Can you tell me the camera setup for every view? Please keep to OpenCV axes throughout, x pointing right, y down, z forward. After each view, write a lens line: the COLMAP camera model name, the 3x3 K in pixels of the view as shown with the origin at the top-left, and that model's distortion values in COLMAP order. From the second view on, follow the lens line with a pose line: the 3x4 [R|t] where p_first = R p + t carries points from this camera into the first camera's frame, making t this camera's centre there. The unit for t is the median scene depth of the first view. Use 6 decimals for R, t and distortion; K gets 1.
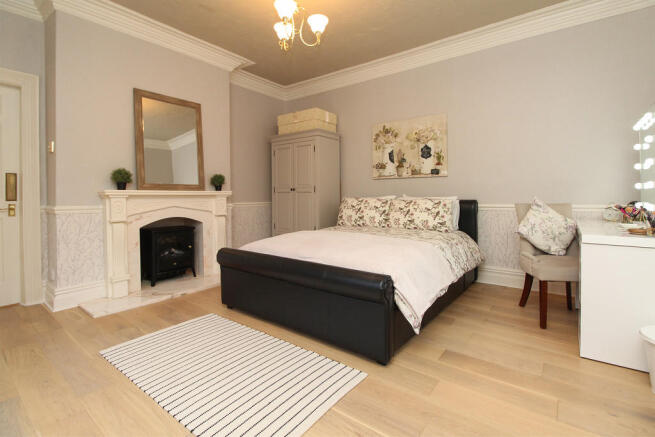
lens RADIAL K [[305.8, 0, 314.2], [0, 305.8, 196.3], [0, 0, 1]] dist [-0.018812, -0.000854]
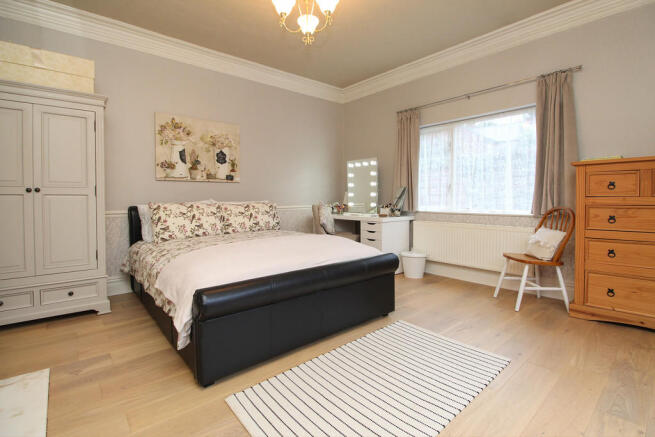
lens RADIAL K [[305.8, 0, 323.5], [0, 305.8, 207.2], [0, 0, 1]] dist [-0.018812, -0.000854]
pose [[0.189577, -0.027746, 0.981474, -0.564497], [0.003459, 0.999613, 0.027591, -0.005139], [-0.981860, -0.001836, 0.189600, 0.453746]]
